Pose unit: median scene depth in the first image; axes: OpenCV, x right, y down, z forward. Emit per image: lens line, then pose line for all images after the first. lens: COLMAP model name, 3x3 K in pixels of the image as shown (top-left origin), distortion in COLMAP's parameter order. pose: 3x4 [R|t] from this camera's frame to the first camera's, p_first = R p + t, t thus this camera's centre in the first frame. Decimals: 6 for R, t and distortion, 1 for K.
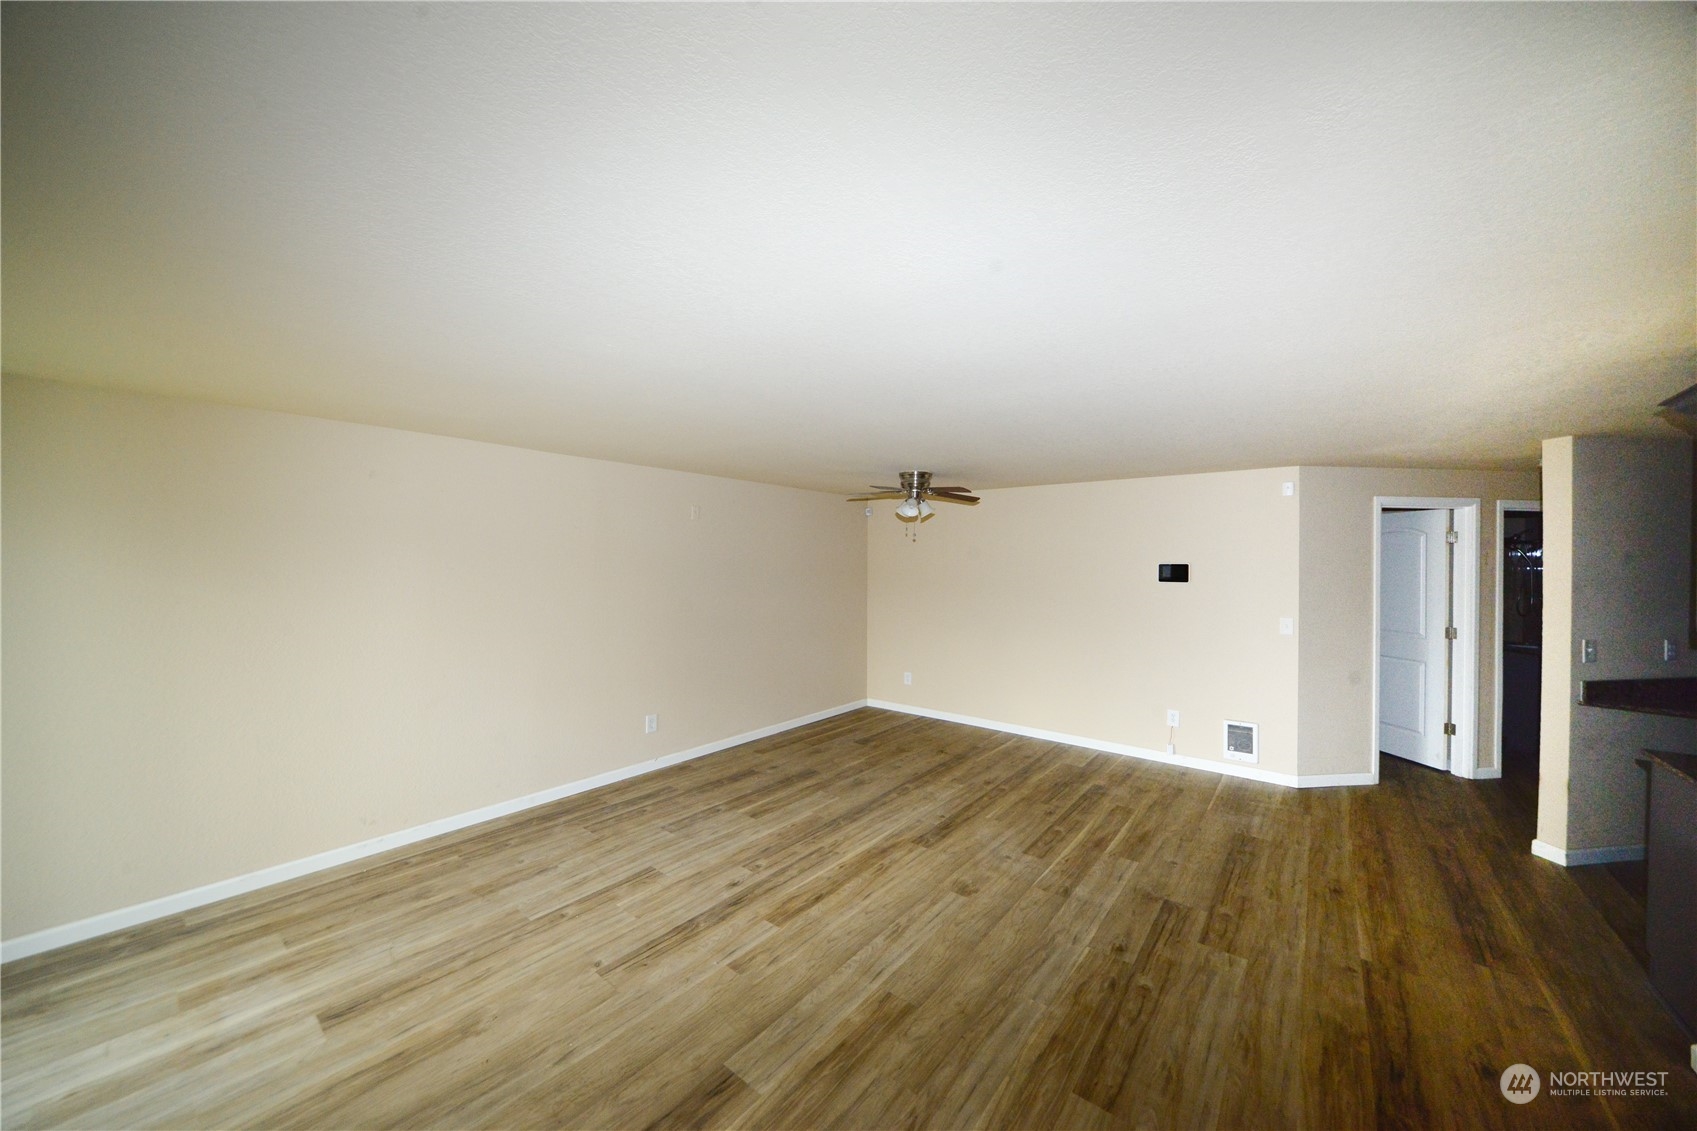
lens RADIAL K [[596.9, 0, 842.0], [0, 596.9, 567.5], [0, 0, 1]] dist [-0.012505, 0.000694]
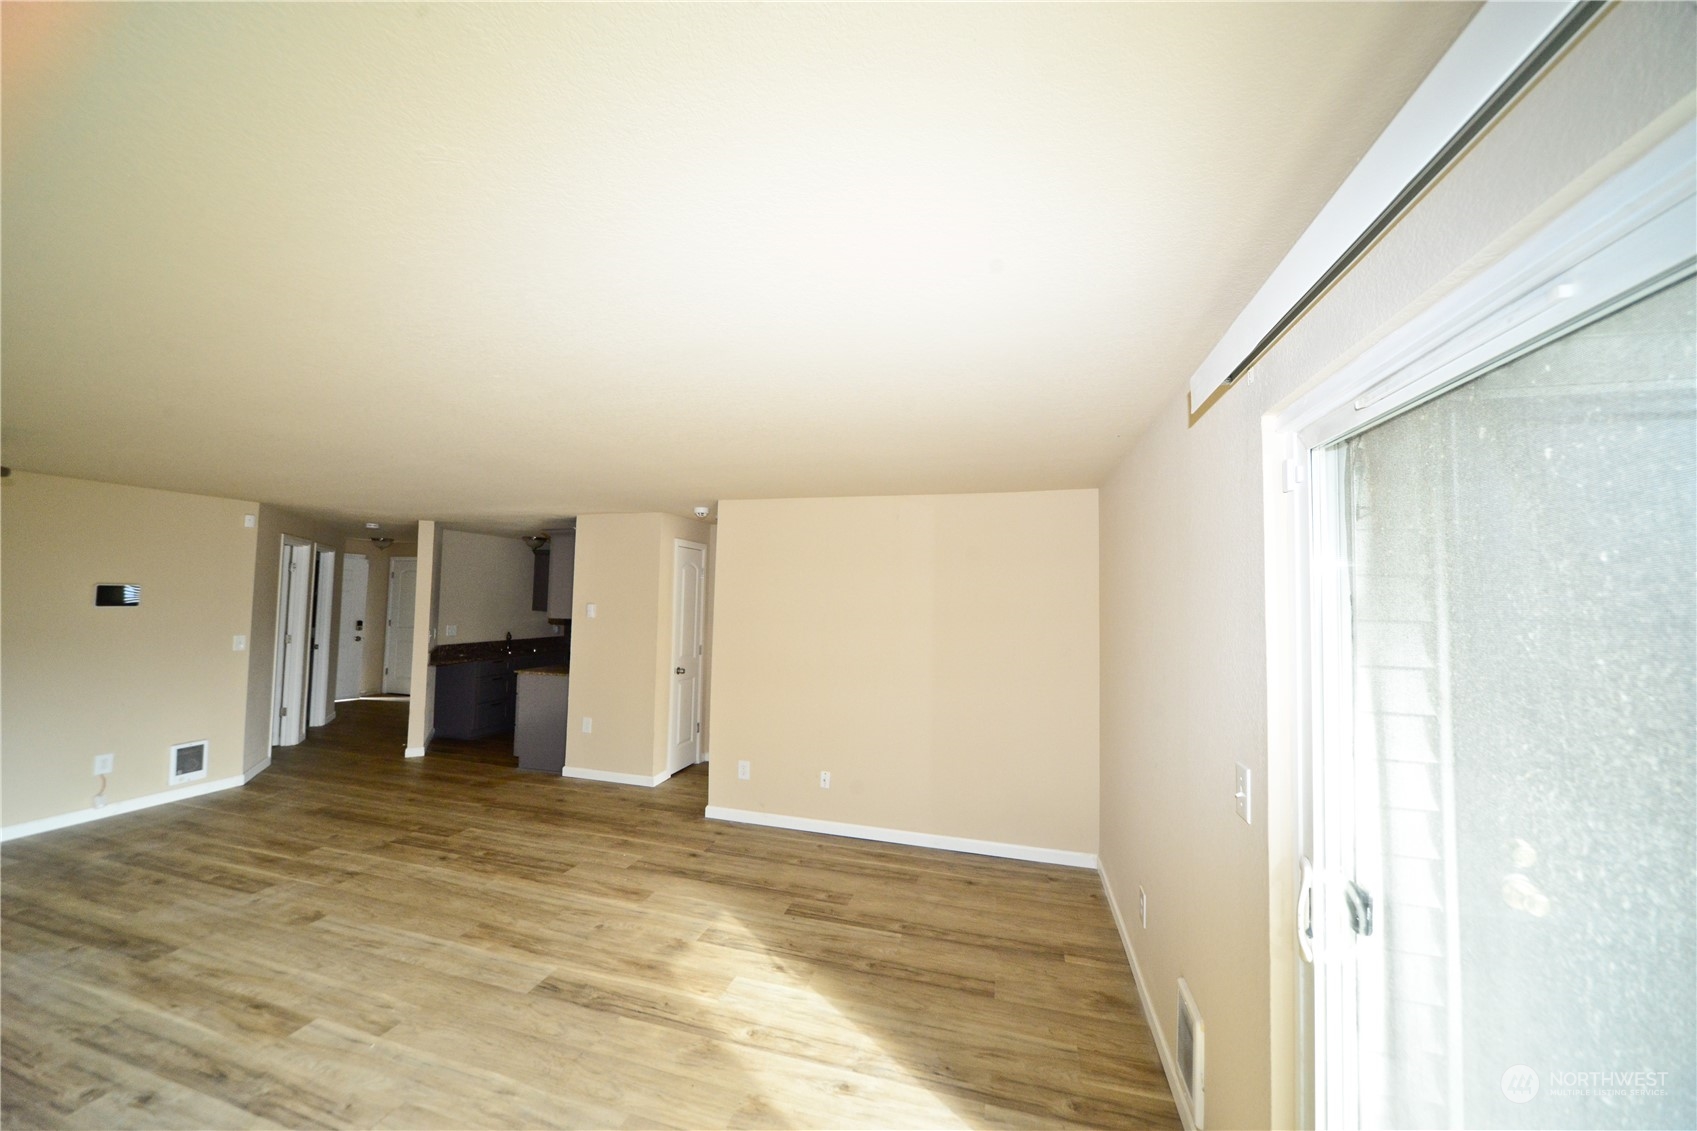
lens RADIAL K [[596.9, 0, 842.0], [0, 596.9, 567.5], [0, 0, 1]] dist [-0.012505, 0.000694]
pose [[-0.393647, 0.034182, 0.918626, -0.932207], [-0.014064, 0.998968, -0.043198, -0.014250], [-0.919154, -0.029924, -0.392759, 0.507431]]
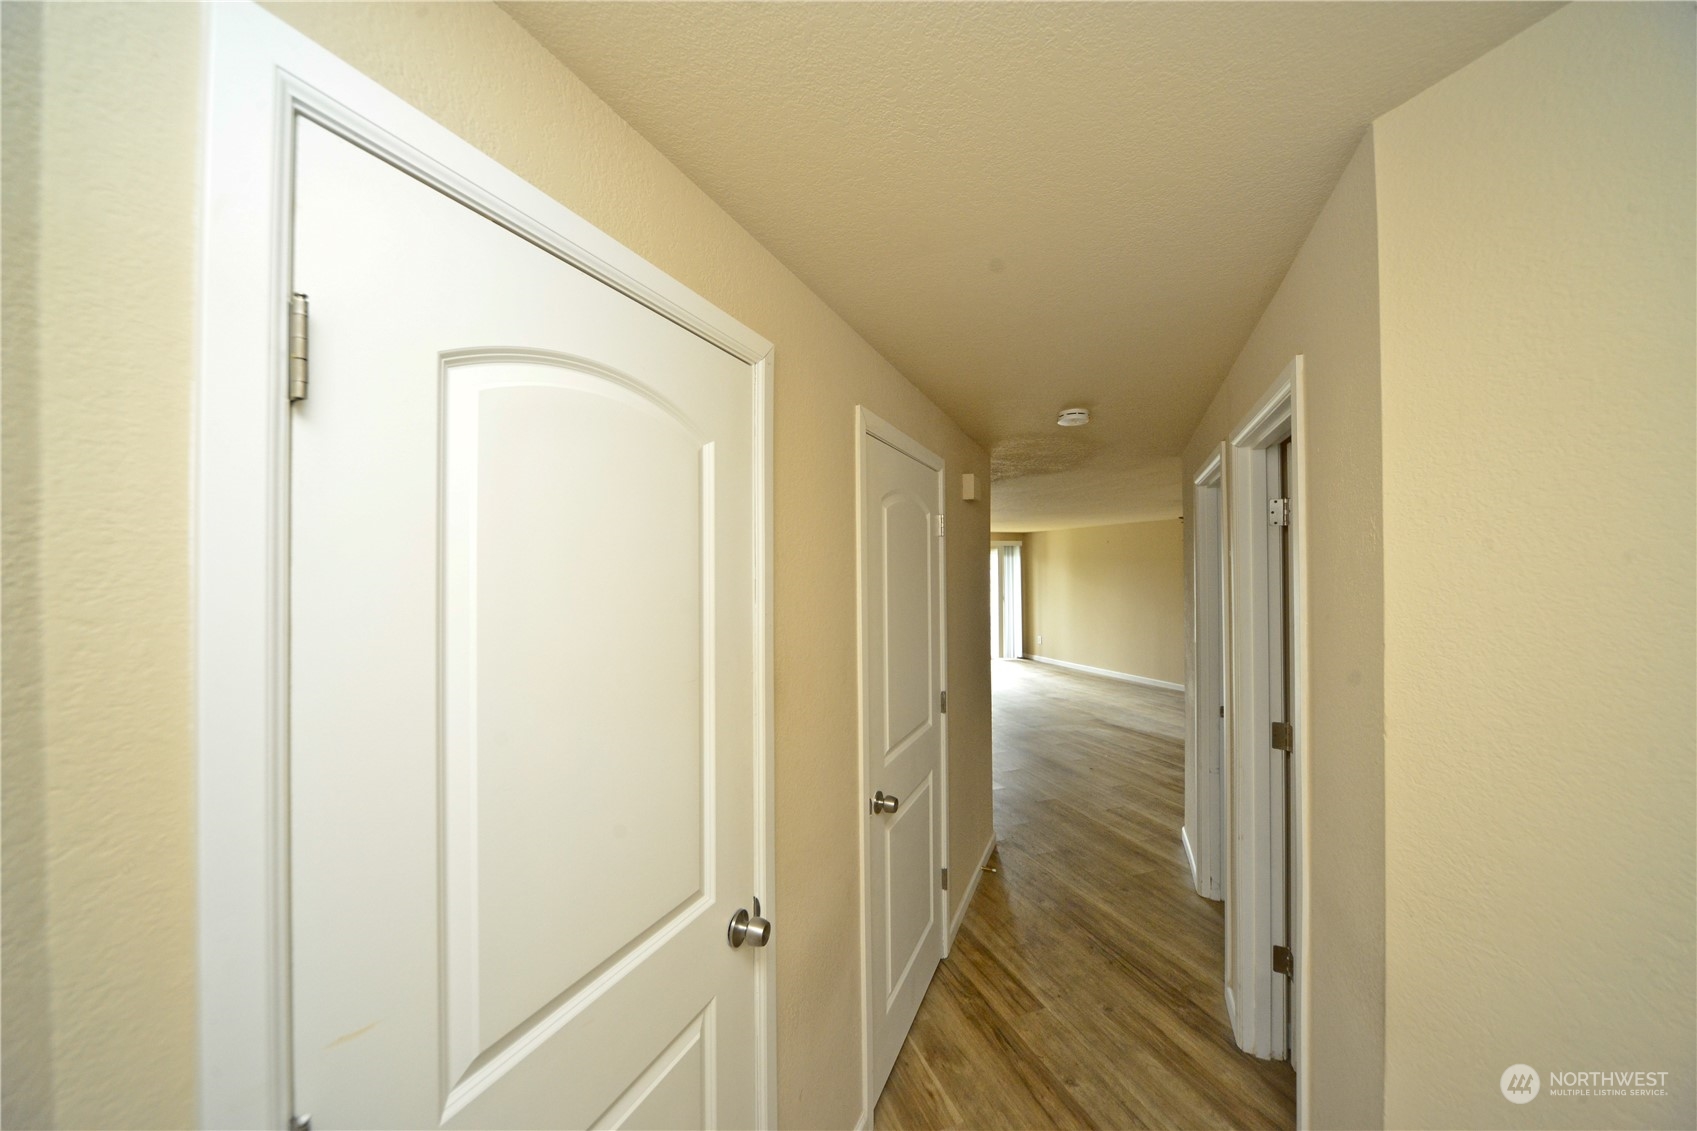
lens RADIAL K [[599.9, 0, 842.7], [0, 599.9, 565.3], [0, 0, 1]] dist [-0.007612, 0.000521]
pose [[-0.505661, -0.011885, -0.862651, 2.212607], [0.000365, 0.999902, -0.013990, -0.002350], [0.862732, -0.007390, -0.505607, 1.287974]]
